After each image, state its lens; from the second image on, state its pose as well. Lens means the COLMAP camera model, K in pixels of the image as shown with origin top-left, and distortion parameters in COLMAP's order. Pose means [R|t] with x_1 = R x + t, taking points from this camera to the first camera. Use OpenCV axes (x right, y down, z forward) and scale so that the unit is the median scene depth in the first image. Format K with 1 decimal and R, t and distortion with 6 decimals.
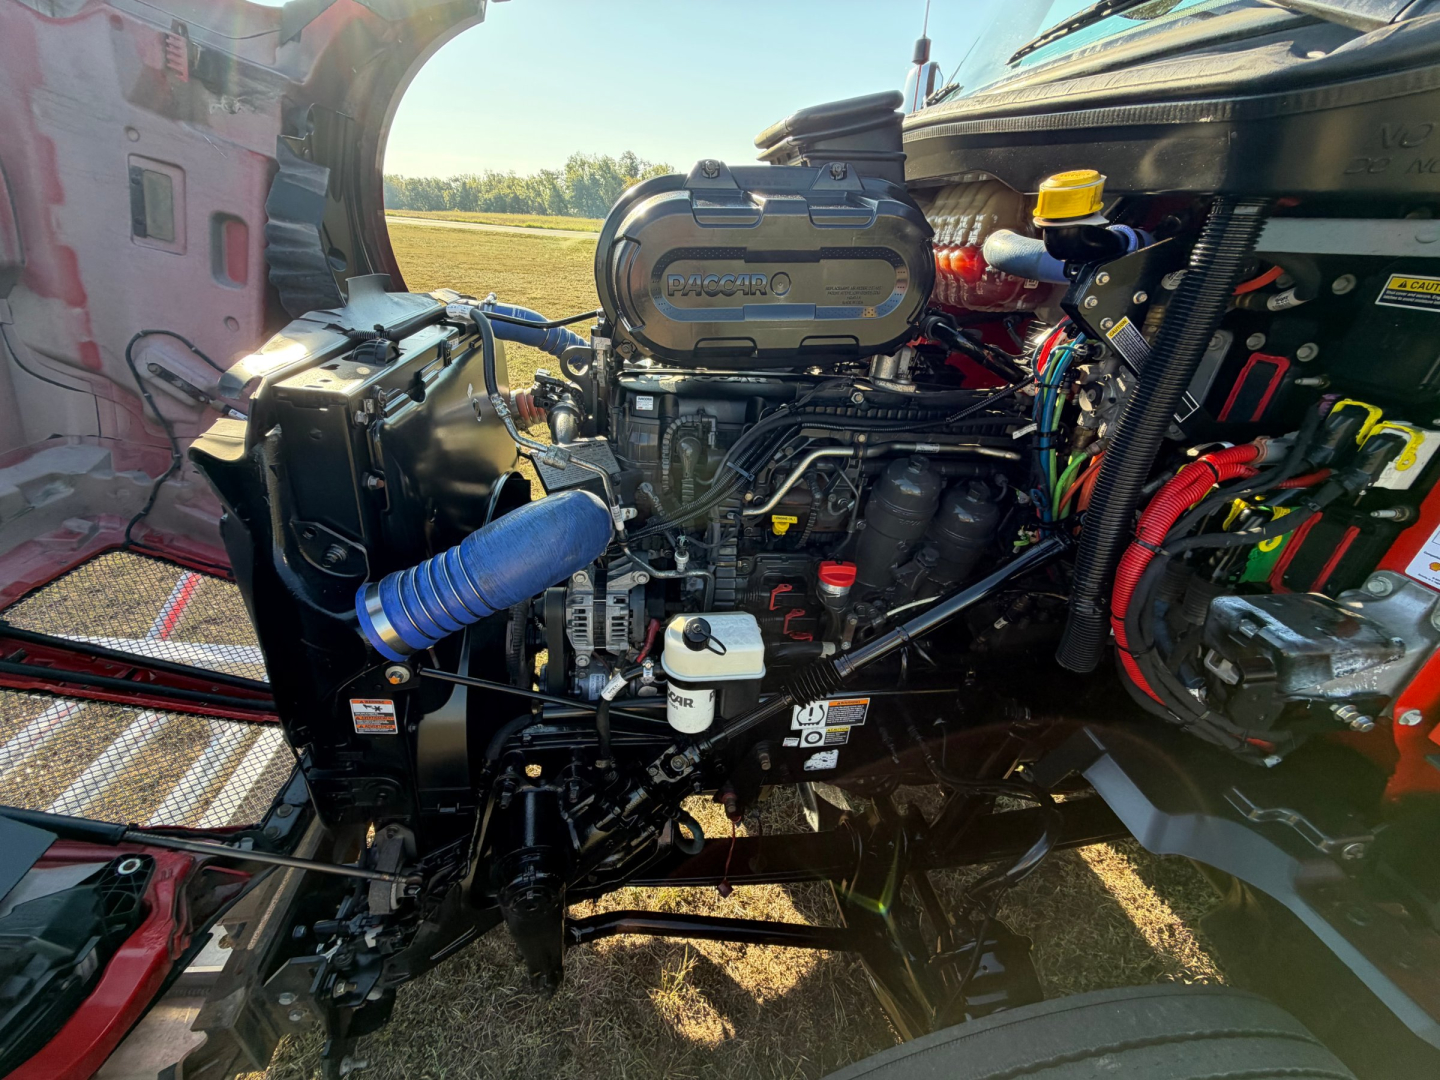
lens RADIAL K [[988.5, 0, 705.6], [0, 988.5, 596.8], [0, 0, 1]] dist [0.005067, 0.007565]
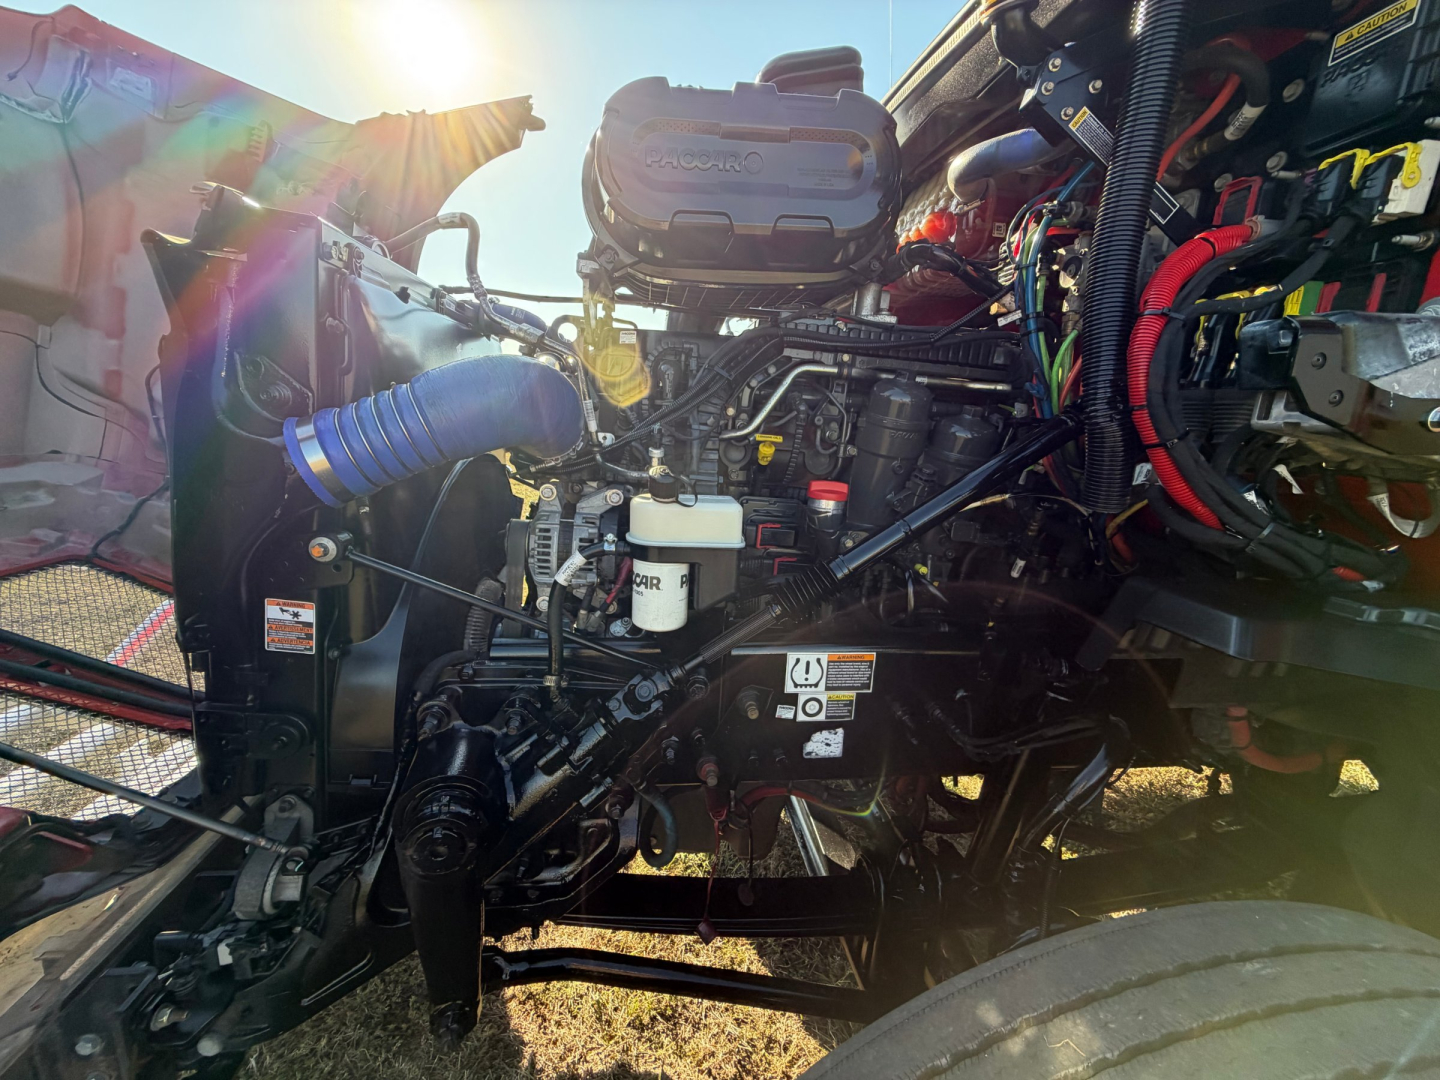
lens RADIAL K [[915.6, 0, 720.0], [0, 915.6, 540.0], [0, 0, 1]] dist [0.006723, -0.000742]
pose [[0.999773, 0.001807, -0.021249, 0.049980], [-0.011358, 0.888451, -0.458831, 0.396125], [0.018050, 0.458968, 0.888269, 0.258938]]
